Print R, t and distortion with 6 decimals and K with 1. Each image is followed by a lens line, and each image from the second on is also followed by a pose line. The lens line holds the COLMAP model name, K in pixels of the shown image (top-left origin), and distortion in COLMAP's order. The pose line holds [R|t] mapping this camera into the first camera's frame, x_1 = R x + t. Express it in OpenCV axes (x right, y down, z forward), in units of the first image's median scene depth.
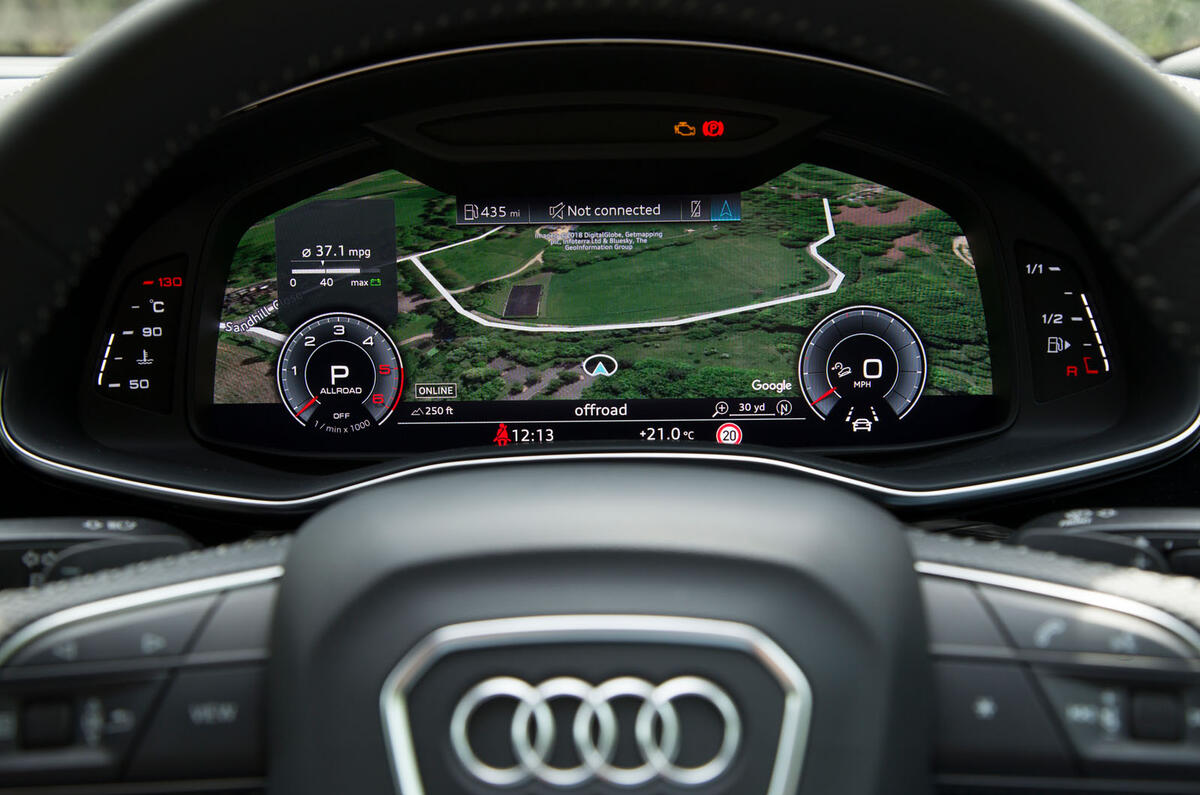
lens RADIAL K [[1623.9, 0, 598.9], [0, 1623.9, 395.1], [0, 0, 1]] dist [0.002448, 0.000000]
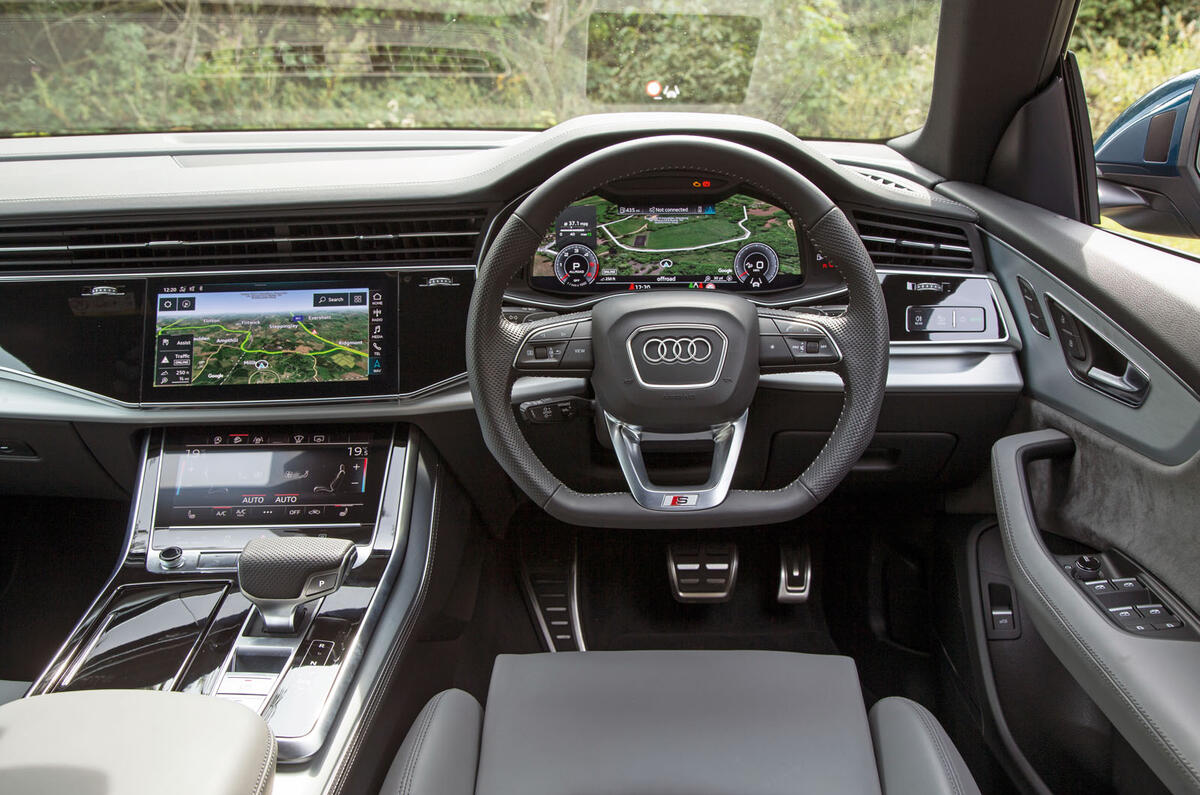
lens RADIAL K [[1190.1, 0, 602.3], [0, 1190.1, 399.5], [0, 0, 1]] dist [-0.045934, 0.000000]
pose [[0.999927, 0.005378, -0.010789, -0.089843], [-0.004403, 0.996069, 0.088469, 0.036769], [0.011222, -0.088415, 0.996021, -1.147586]]
